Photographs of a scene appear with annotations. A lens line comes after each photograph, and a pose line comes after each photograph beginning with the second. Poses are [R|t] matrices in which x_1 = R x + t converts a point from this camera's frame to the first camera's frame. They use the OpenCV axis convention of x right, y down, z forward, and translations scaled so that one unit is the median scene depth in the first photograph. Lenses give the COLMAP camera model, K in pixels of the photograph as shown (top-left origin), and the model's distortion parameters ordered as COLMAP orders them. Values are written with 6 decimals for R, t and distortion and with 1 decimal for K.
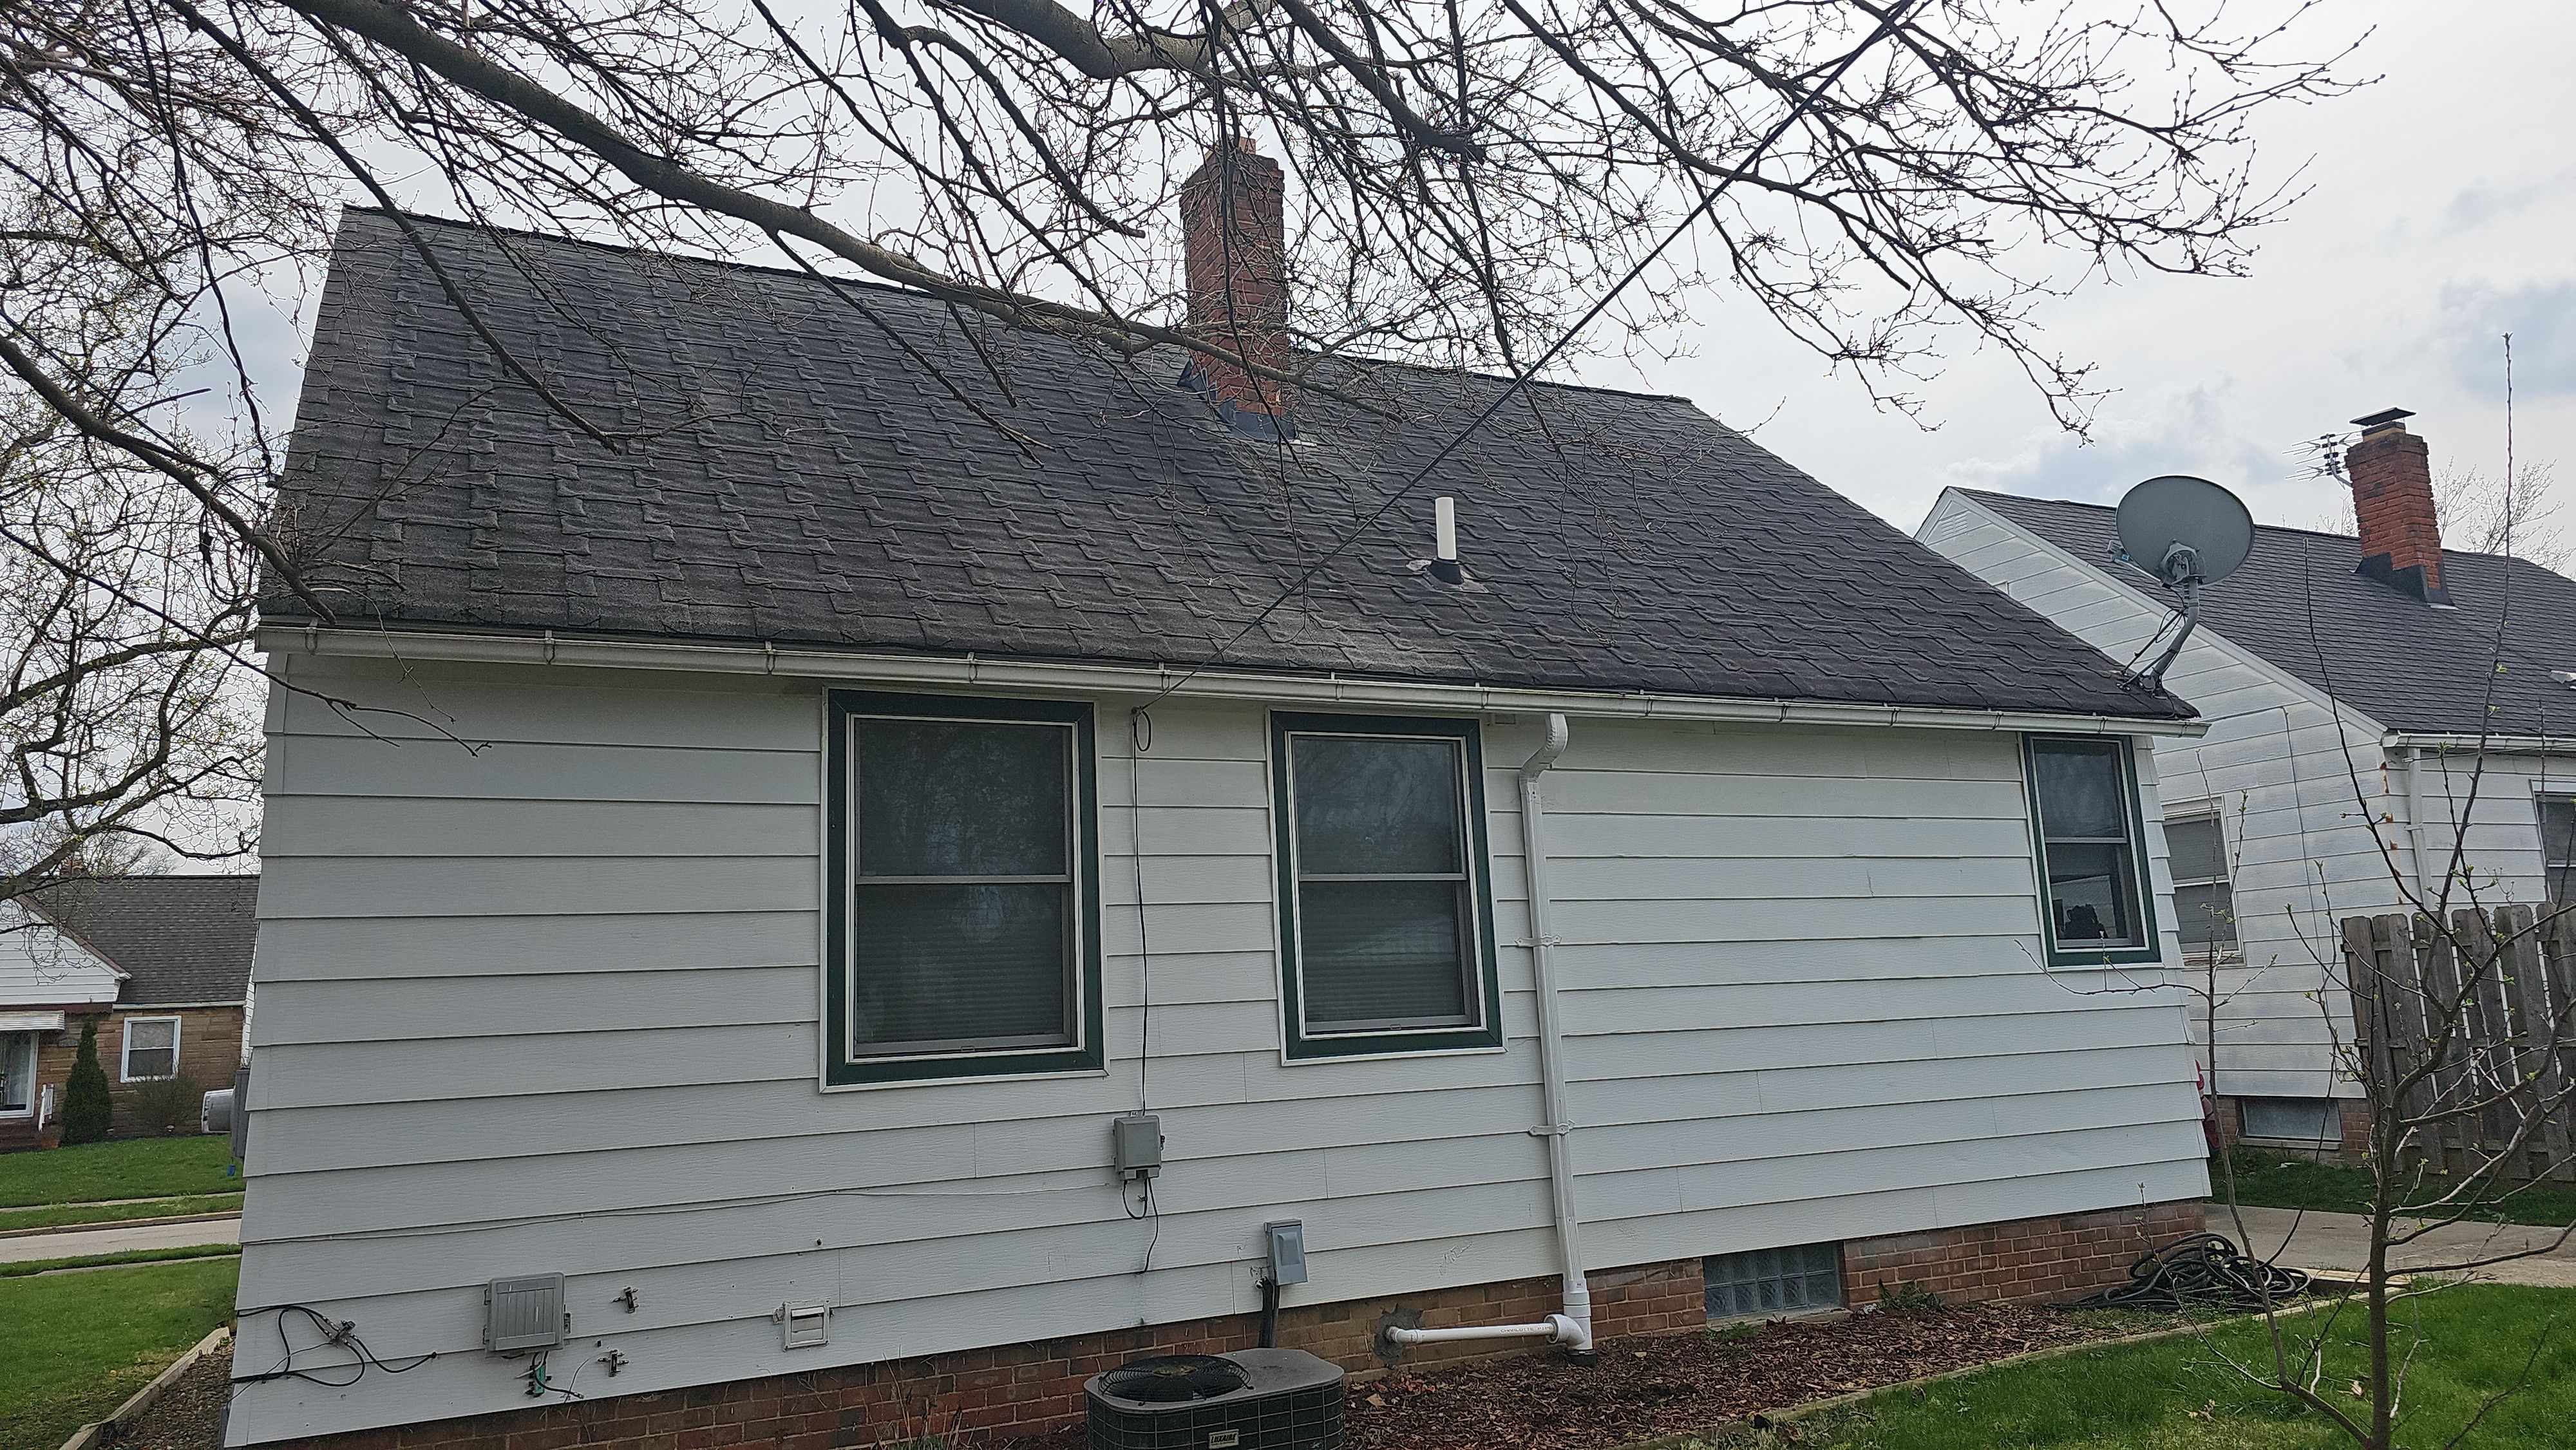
lens RADIAL K [[1729.9, 0, 1257.3], [0, 1729.9, 725.5], [0, 0, 1]] dist [0.075241, -0.076254]
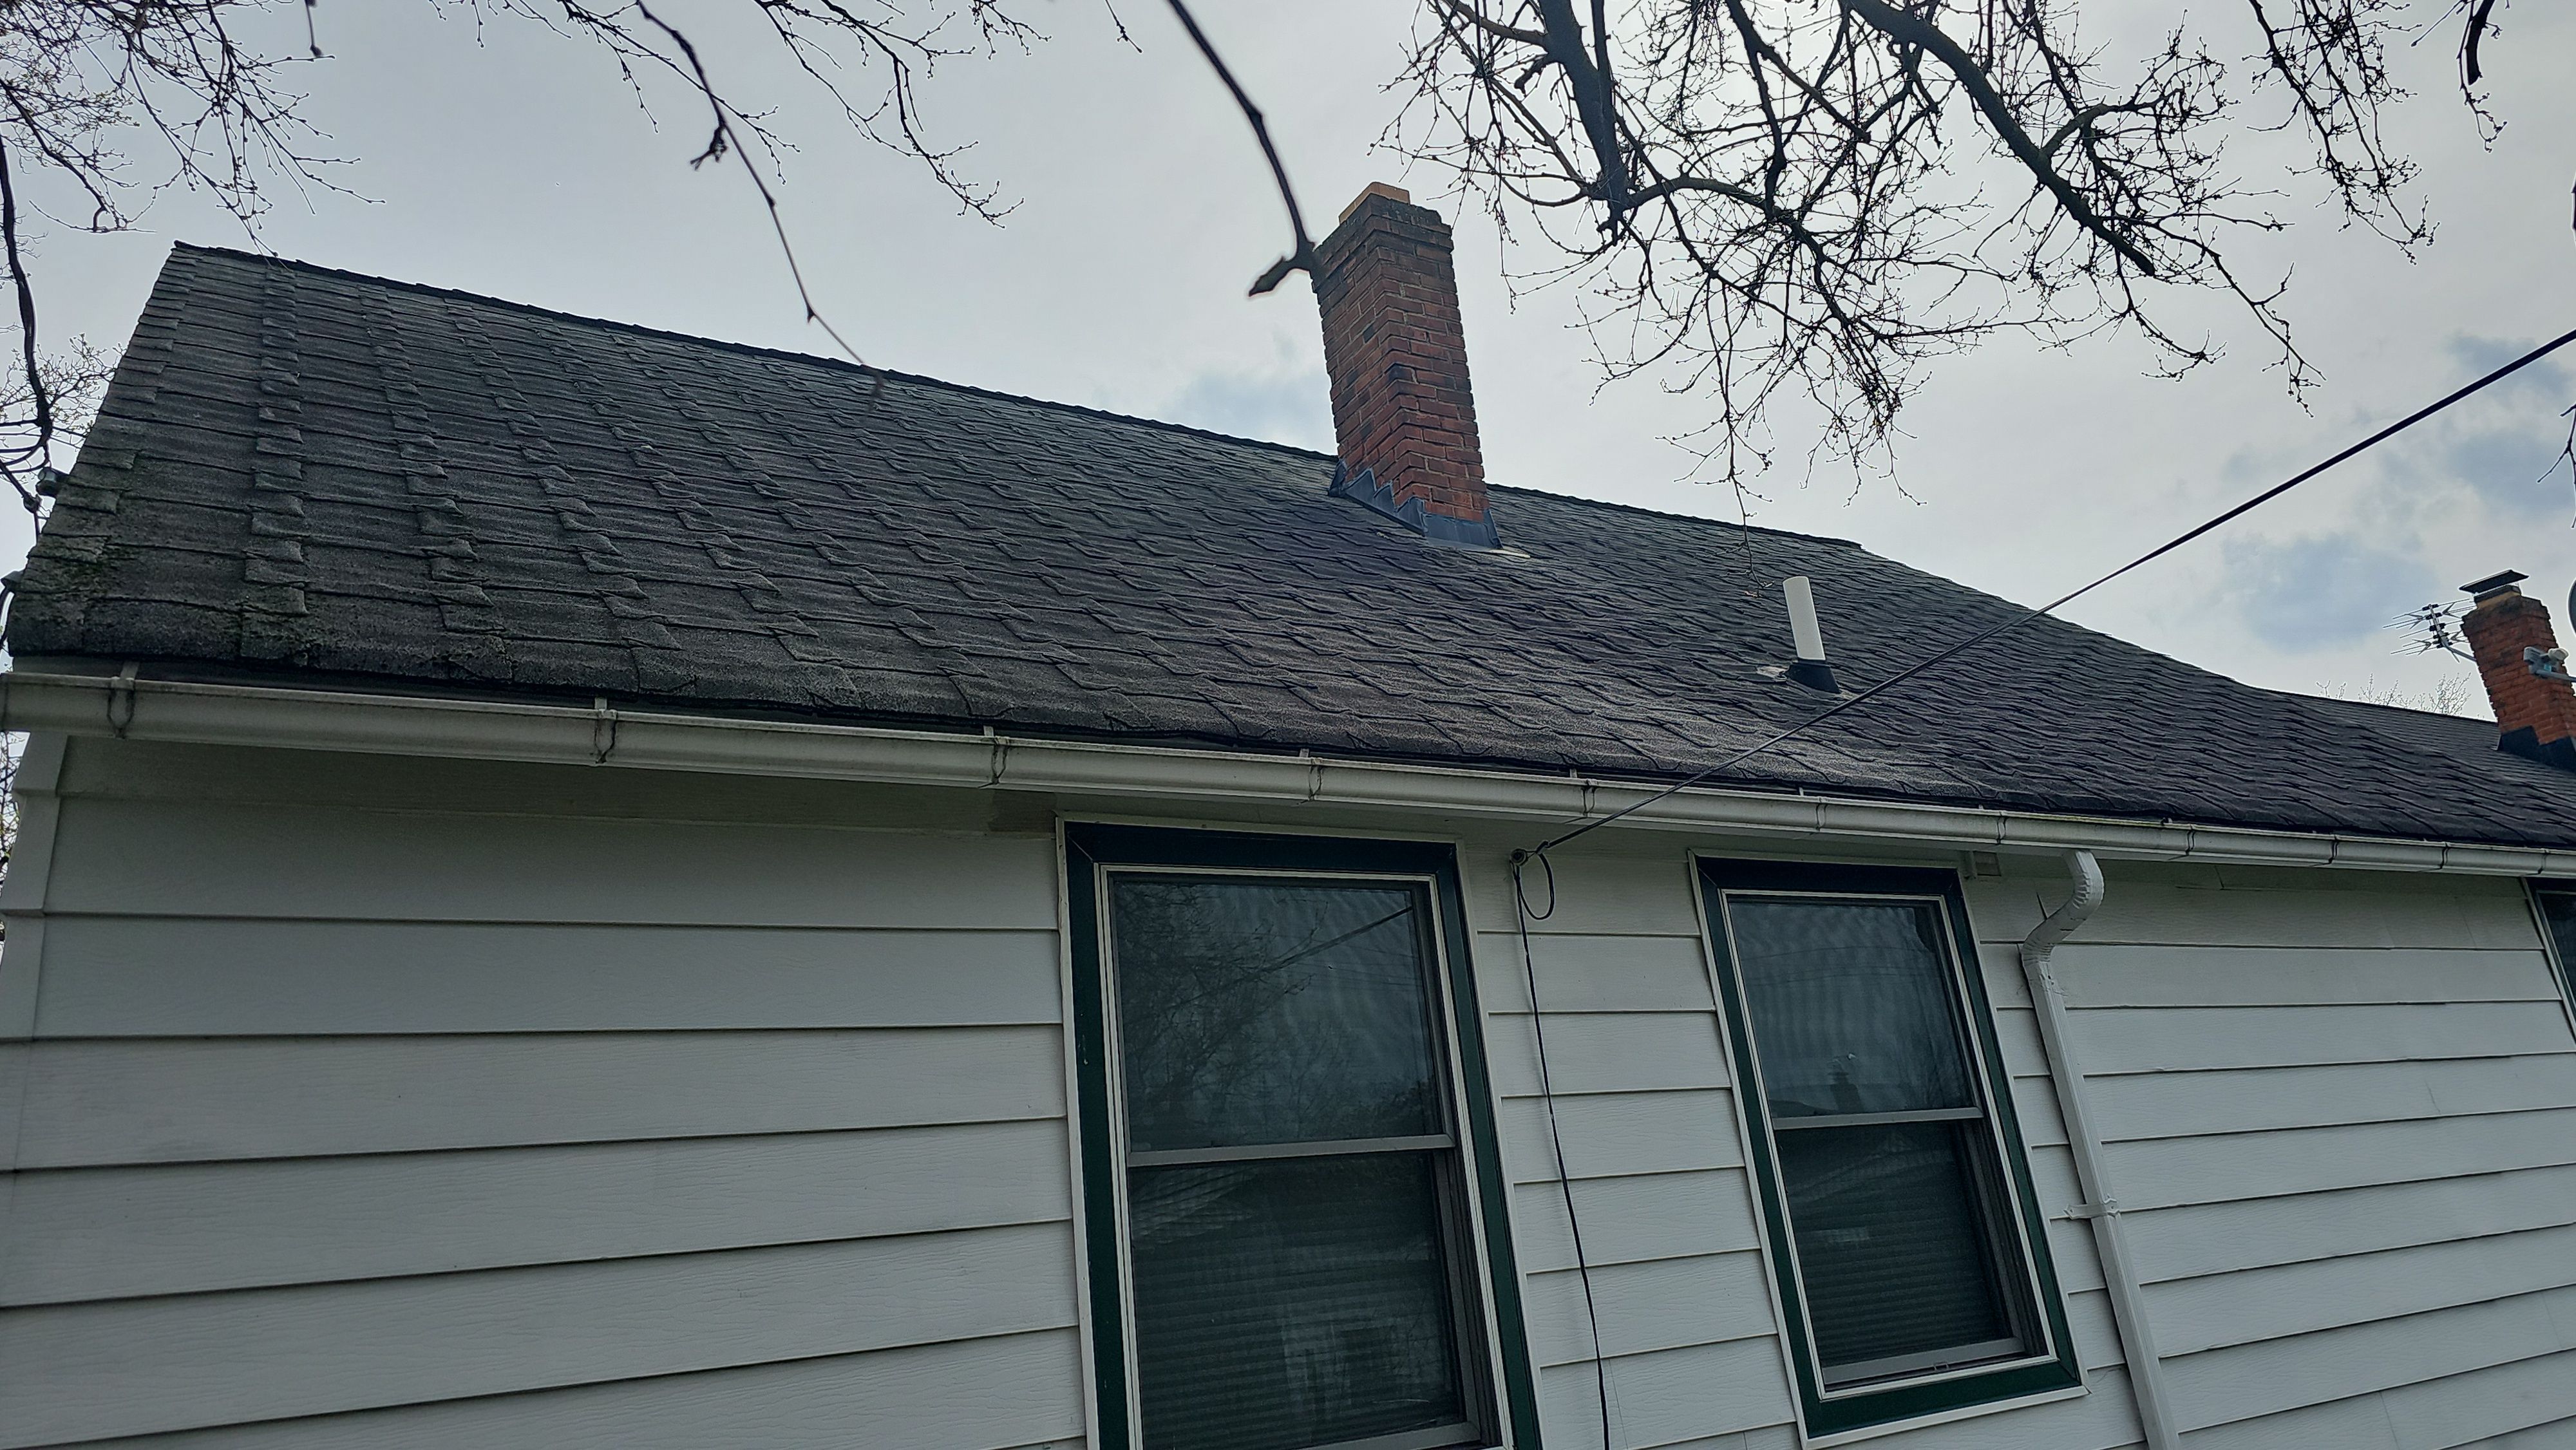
lens RADIAL K [[1731.4, 0, 1288.0], [0, 1731.4, 725.0], [0, 0, 1]] dist [0.081542, -0.080687]
pose [[0.992725, -0.034574, 0.115336, -0.215791], [0.053696, 0.984484, -0.167054, 0.043014], [-0.107771, 0.172032, 0.979178, 0.382785]]
